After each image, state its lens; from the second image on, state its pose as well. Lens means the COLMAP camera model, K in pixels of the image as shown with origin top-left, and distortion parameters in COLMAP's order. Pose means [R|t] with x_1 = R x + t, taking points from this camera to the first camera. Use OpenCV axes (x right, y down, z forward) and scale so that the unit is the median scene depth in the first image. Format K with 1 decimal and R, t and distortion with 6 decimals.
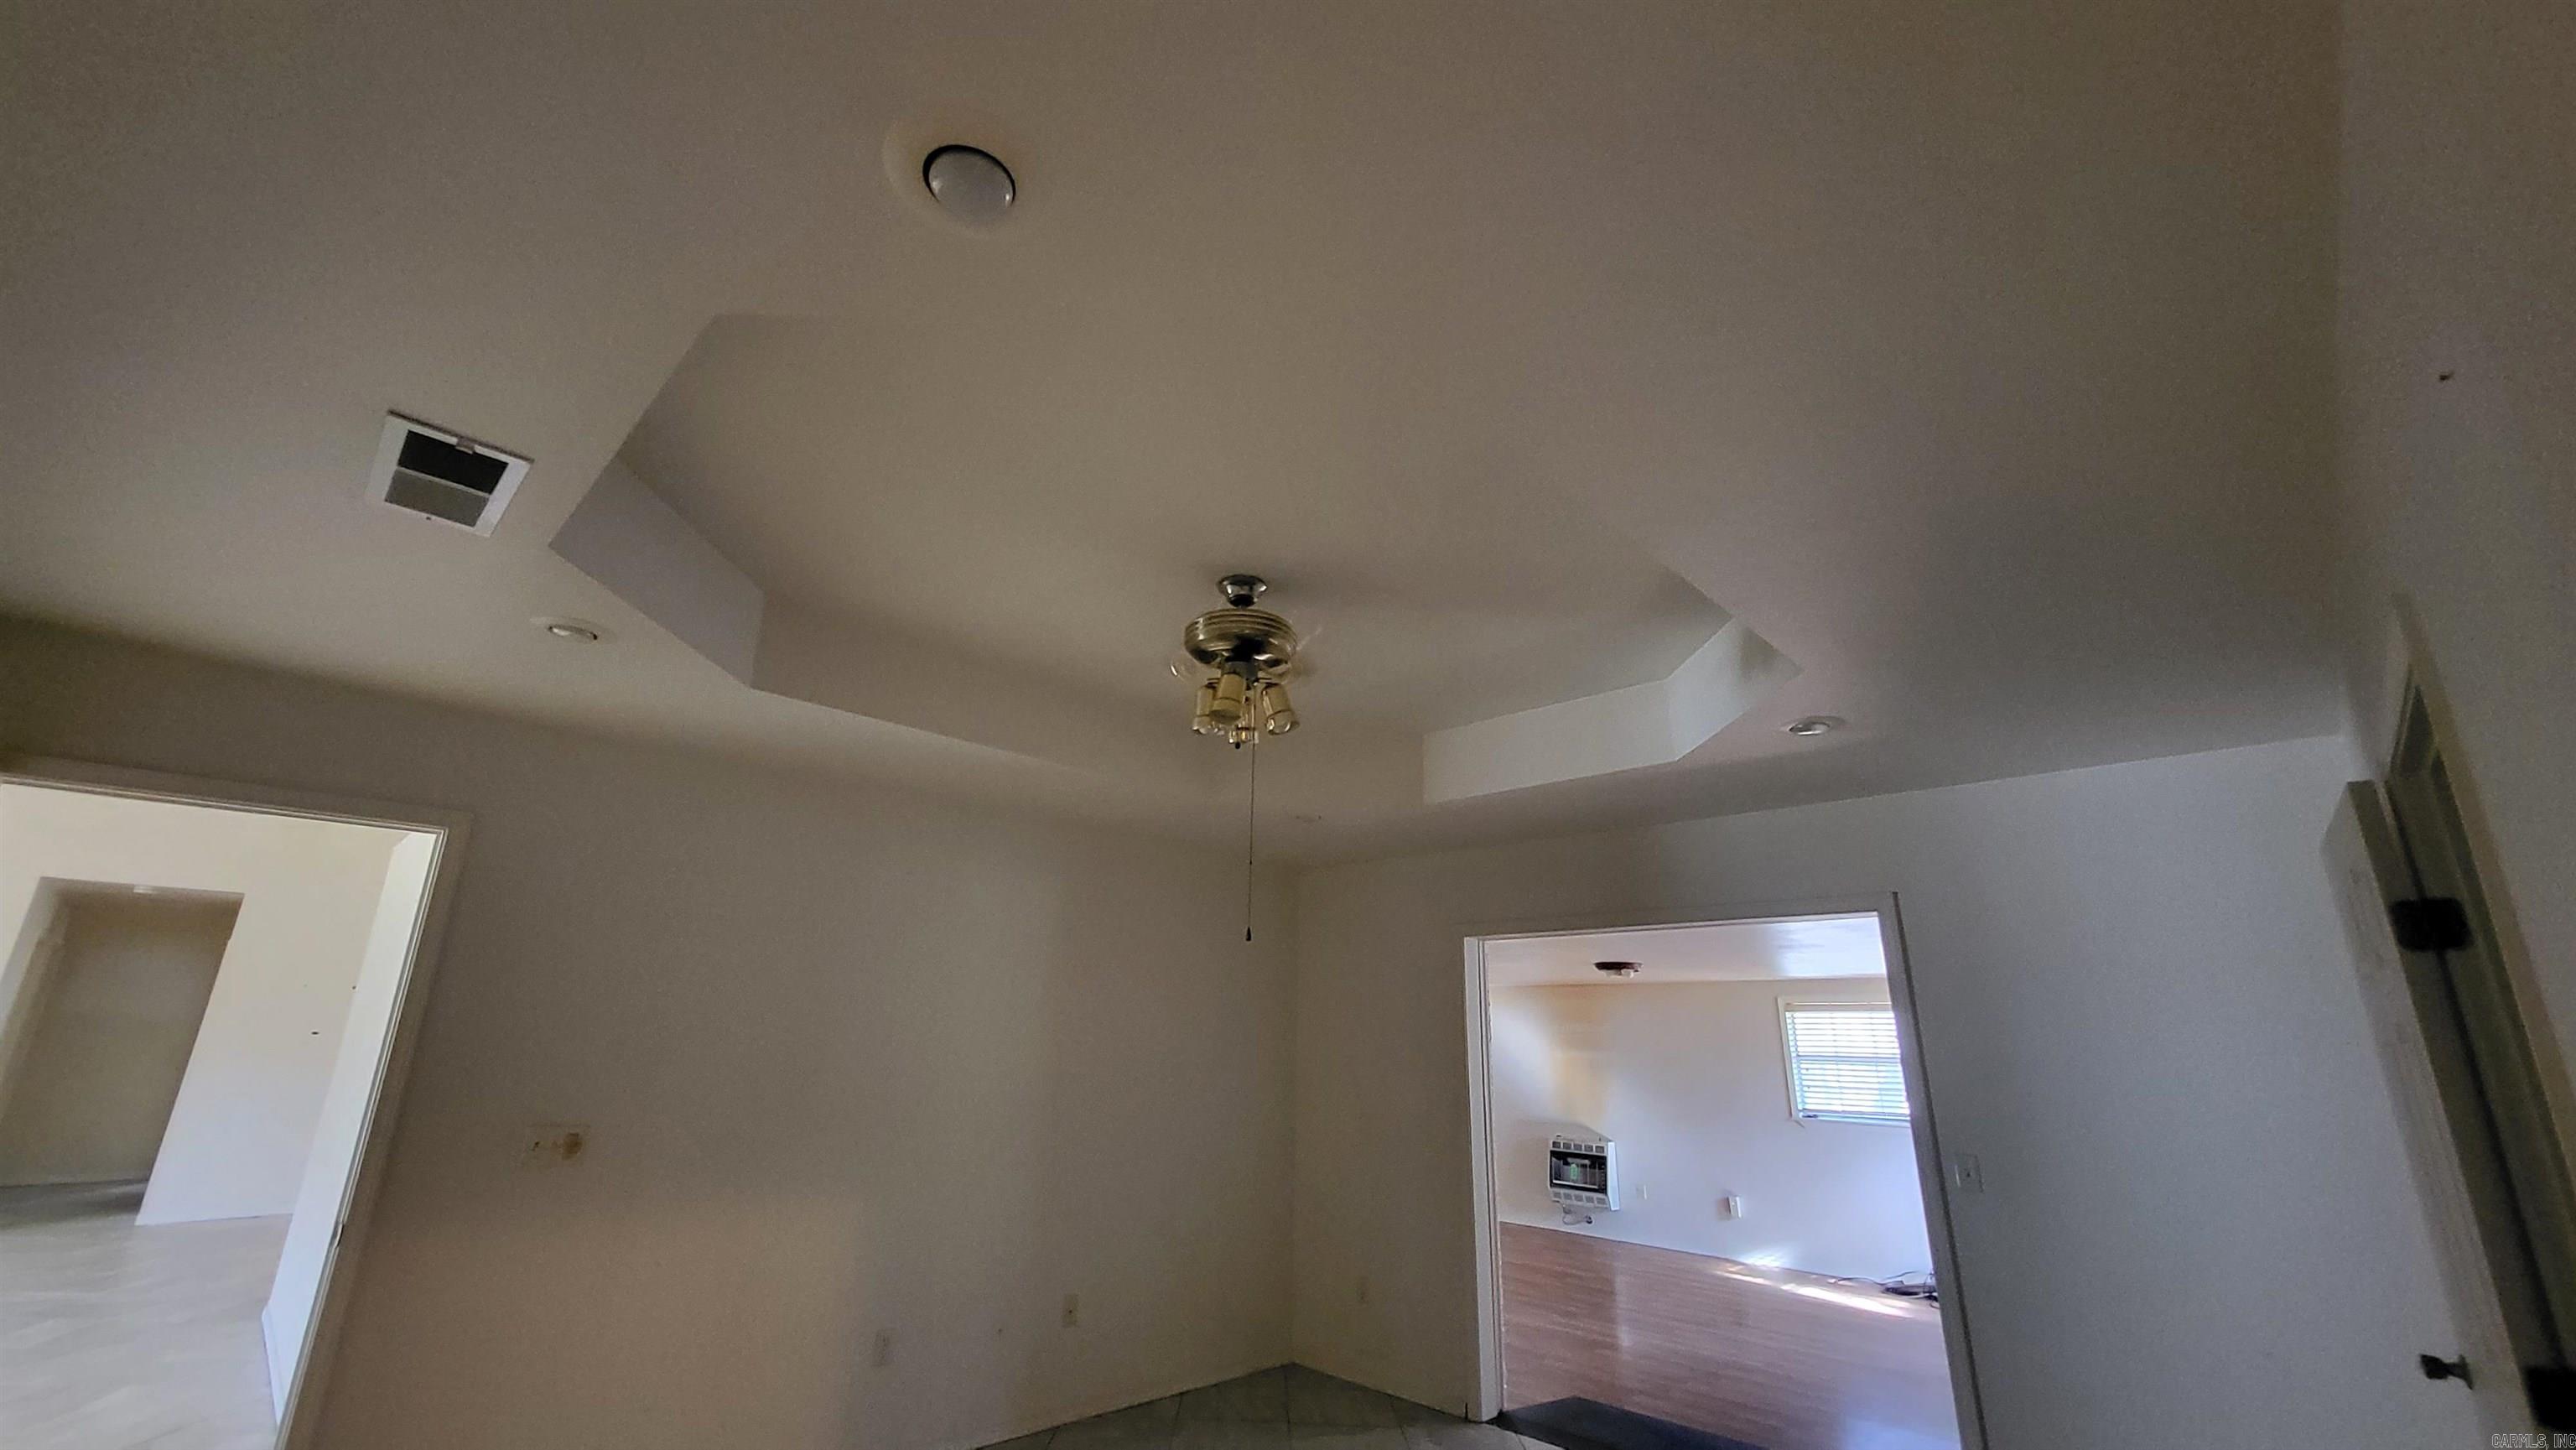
lens RADIAL K [[1015.6, 0, 1283.9], [0, 1015.6, 735.2], [0, 0, 1]] dist [0.000083, -0.000014]
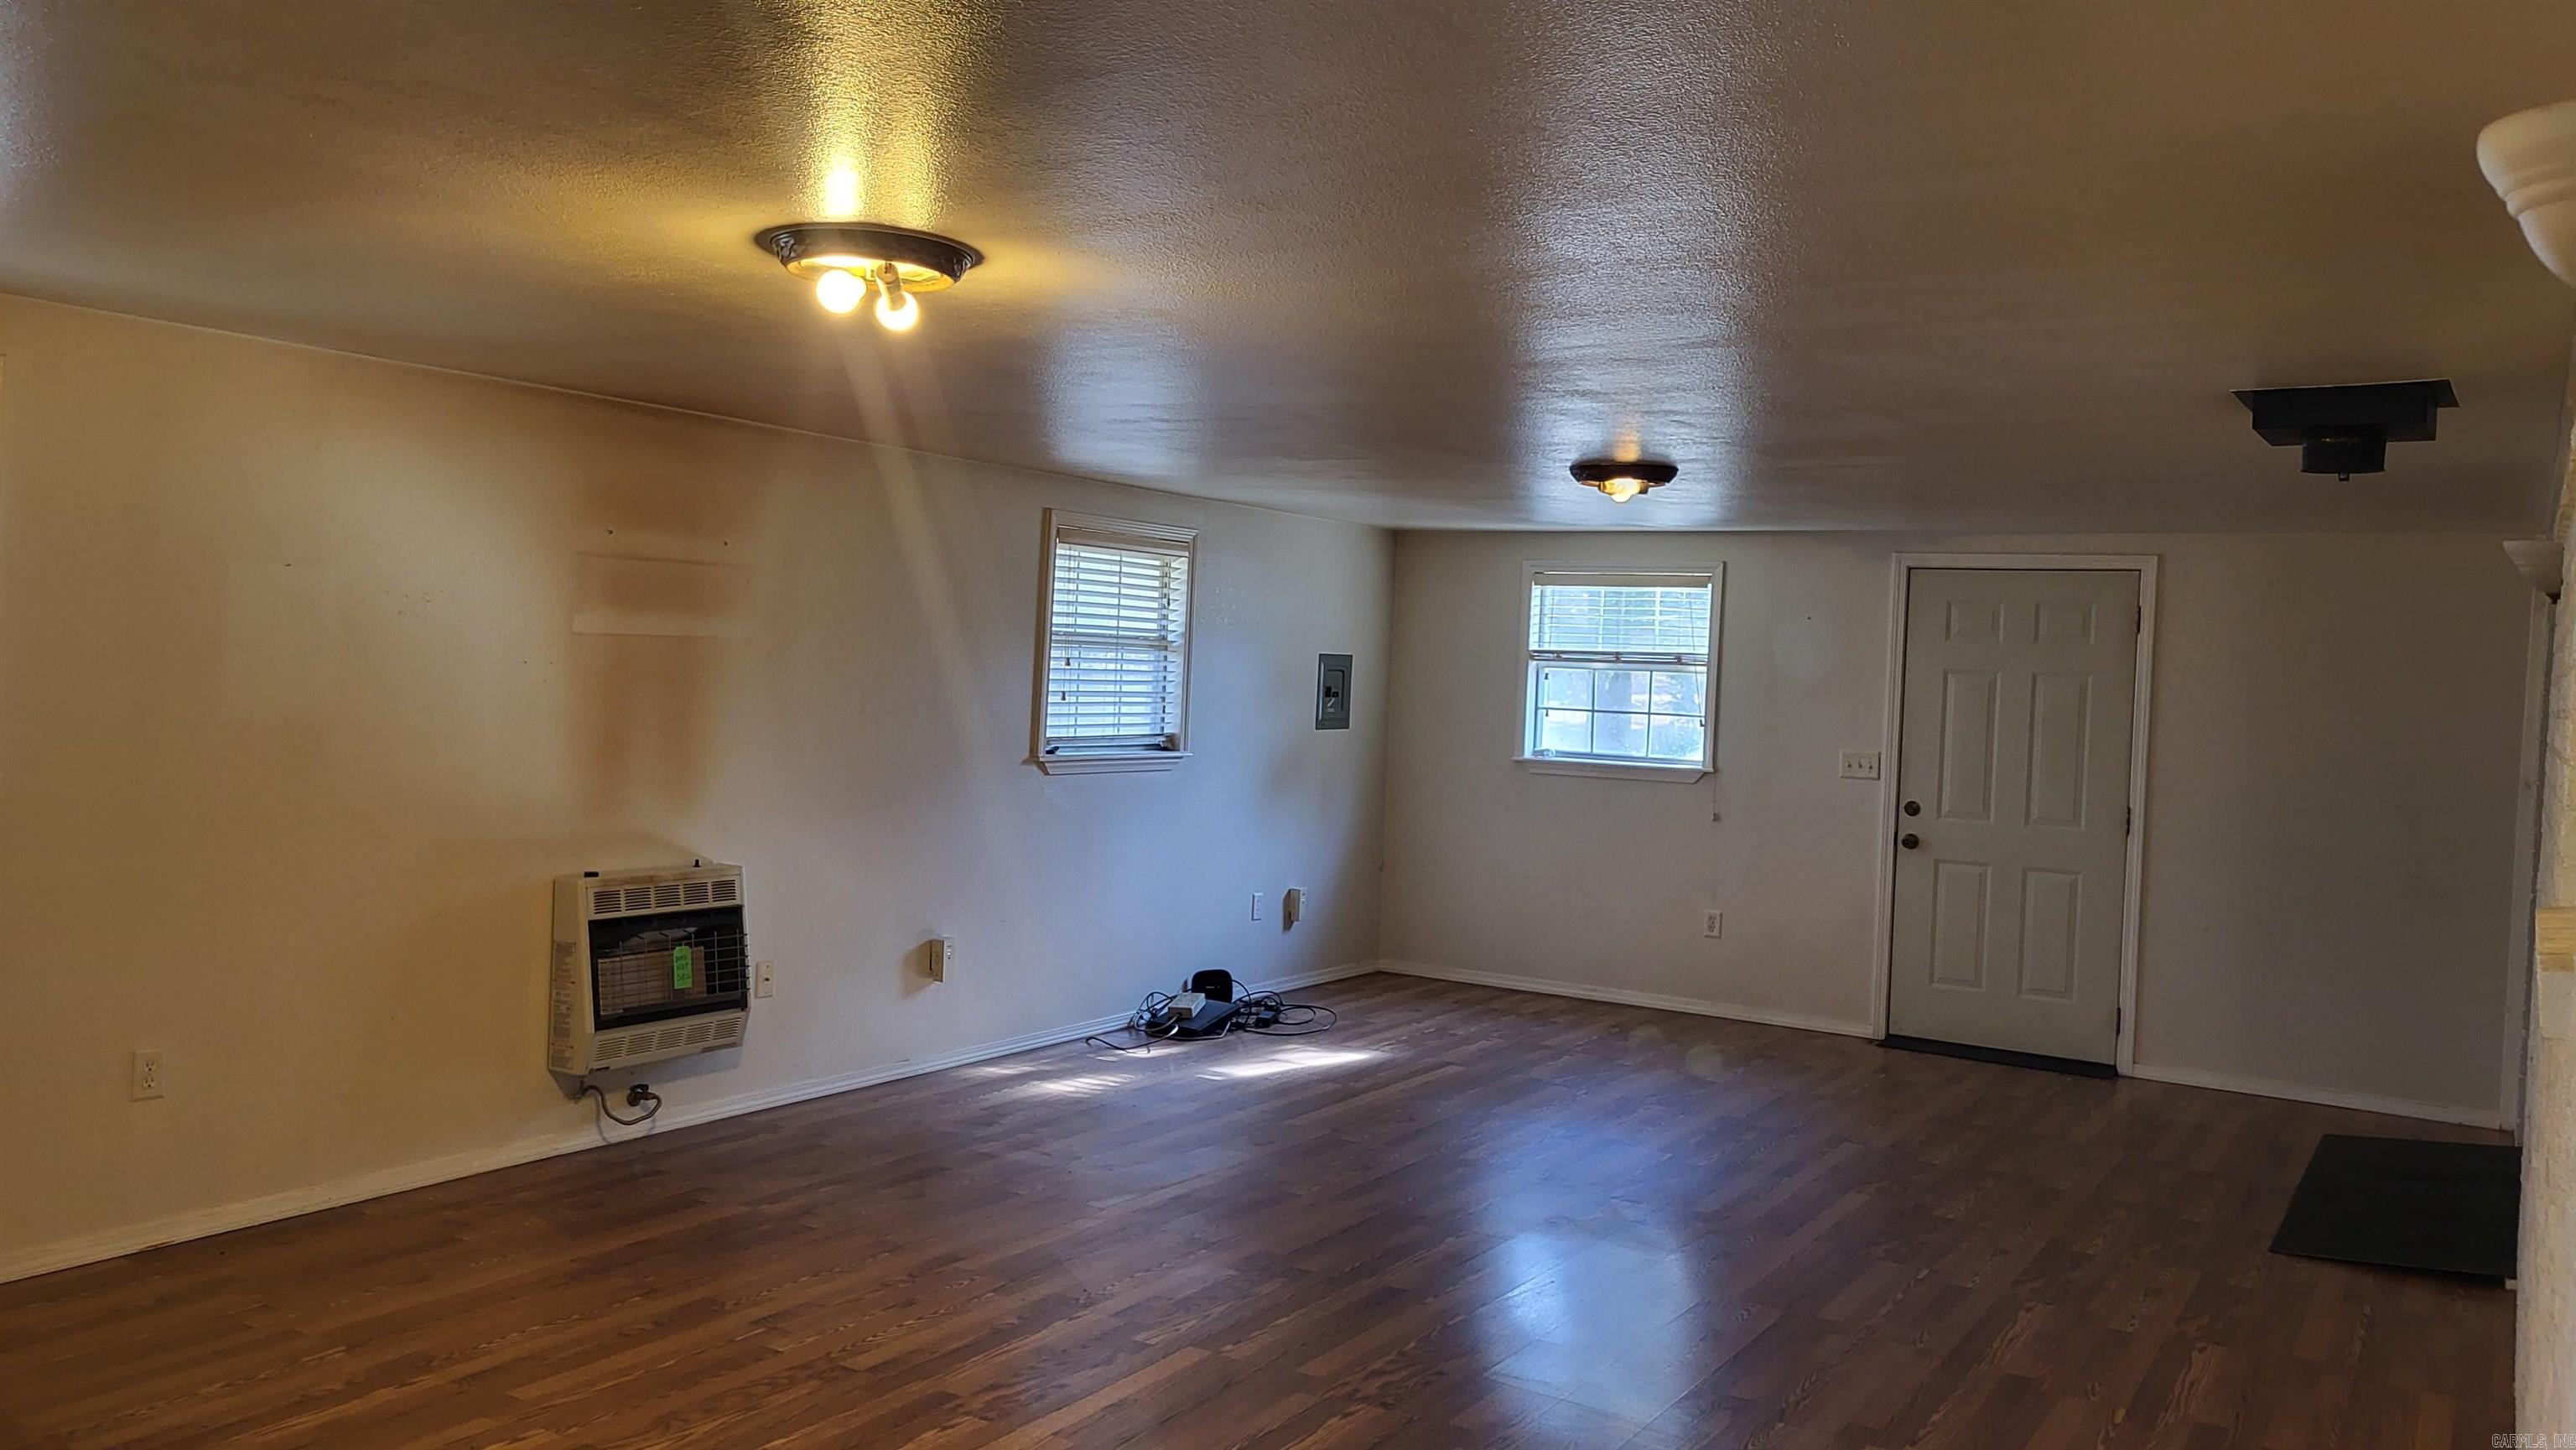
lens RADIAL K [[1930.3, 0, 1288.0], [0, 1930.3, 725.0], [0, 0, 1]] dist [0.006784, 0.001669]
pose [[-0.209682, -0.070465, 0.975227, -0.361153], [-0.337670, 0.941253, -0.004592, 0.295300], [-0.917612, -0.330268, -0.221158, 0.990604]]
